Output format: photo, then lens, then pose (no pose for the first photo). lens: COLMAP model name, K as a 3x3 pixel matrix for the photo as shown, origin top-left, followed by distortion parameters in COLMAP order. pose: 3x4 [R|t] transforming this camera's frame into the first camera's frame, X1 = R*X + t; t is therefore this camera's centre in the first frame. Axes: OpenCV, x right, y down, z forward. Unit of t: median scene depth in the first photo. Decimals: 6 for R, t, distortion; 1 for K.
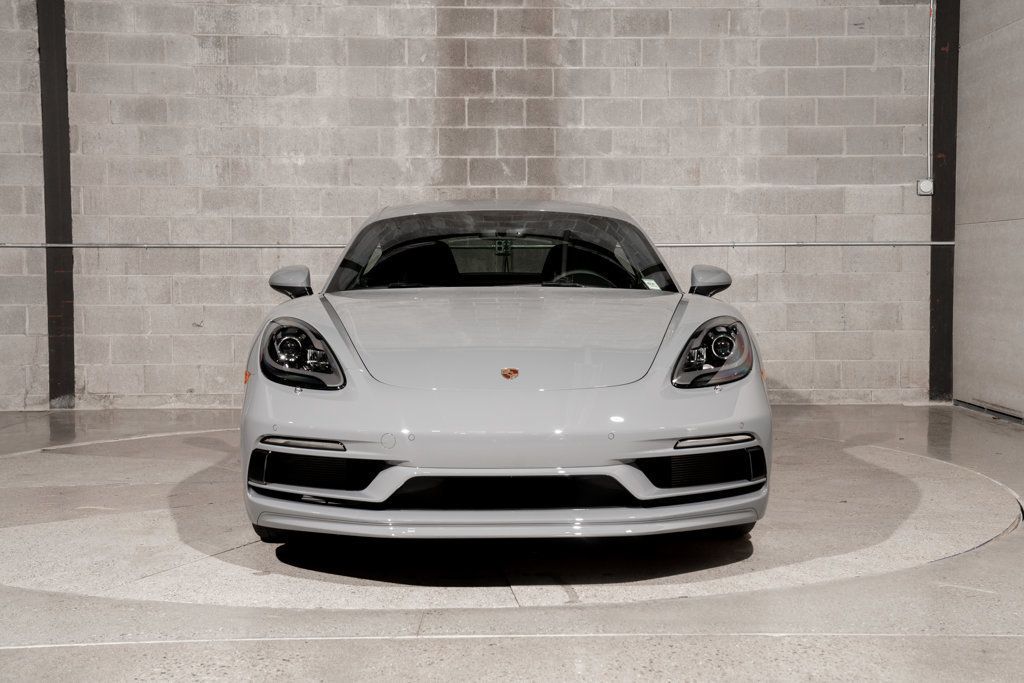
lens RADIAL K [[1336.3, 0, 534.9], [0, 1336.3, 340.9], [0, 0, 1]] dist [0.076024, 0.000000]
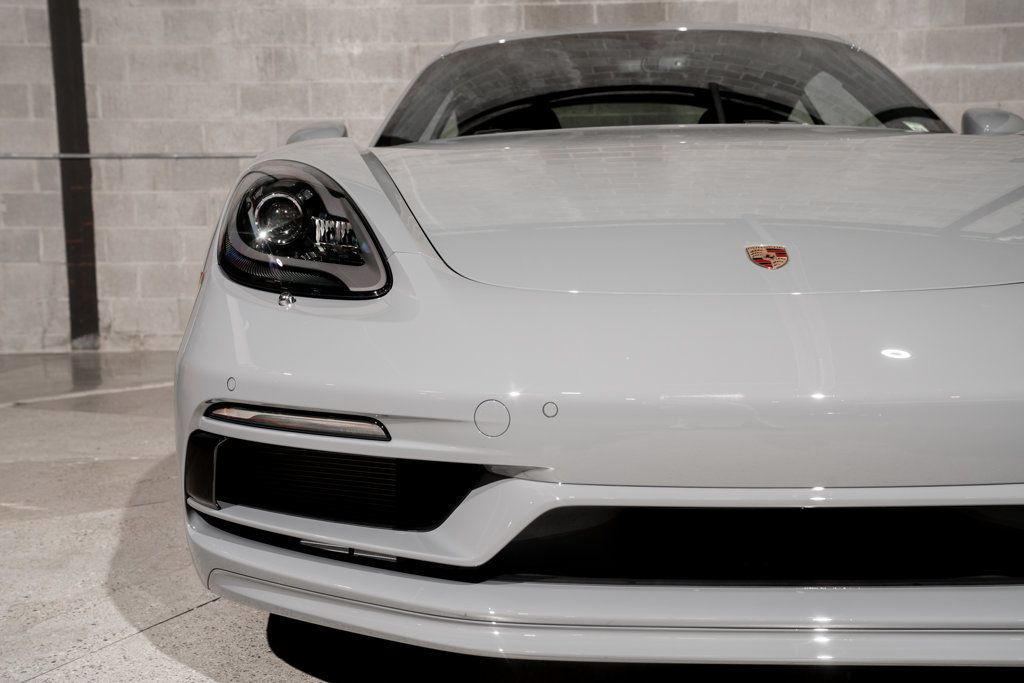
lens RADIAL K [[1205.8, 0, 504.2], [0, 1205.8, 357.9], [0, 0, 1]] dist [0.109751, 0.000000]
pose [[0.997410, -0.004048, -0.071818, -0.031276], [0.008063, 0.998415, 0.055696, 0.014231], [0.071479, -0.056130, 0.995862, 0.250691]]
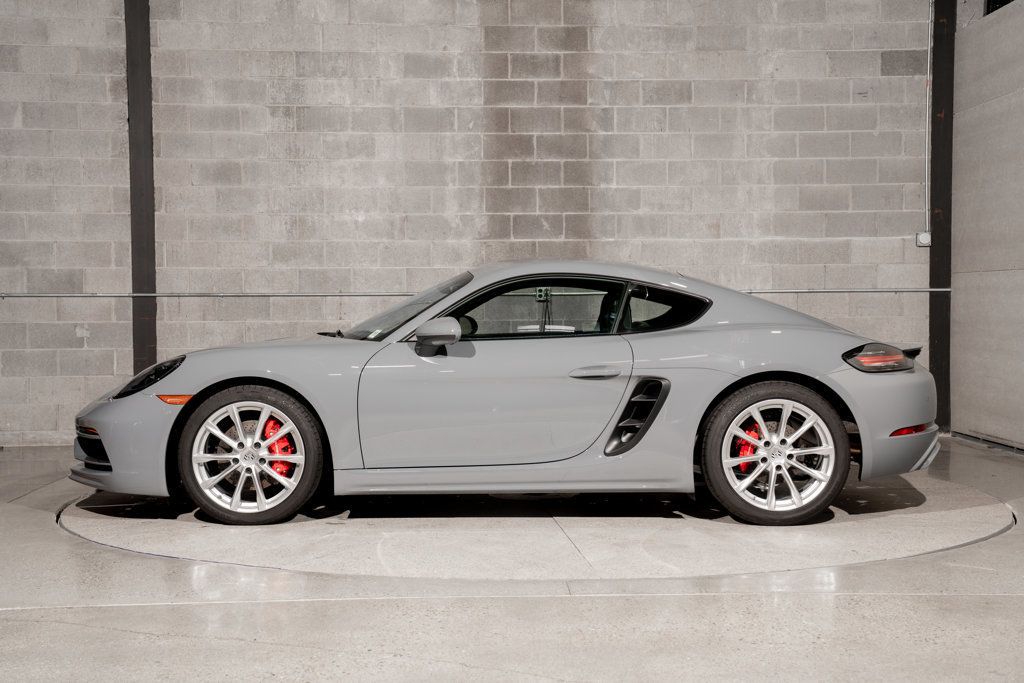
lens RADIAL K [[1403.8, 0, 517.2], [0, 1403.8, 352.3], [0, 0, 1]] dist [0.105913, 0.000000]
pose [[0.999937, -0.003395, 0.010735, -0.058376], [0.003606, 0.999800, -0.019682, 0.000374], [-0.010666, 0.019719, 0.999749, -0.162942]]
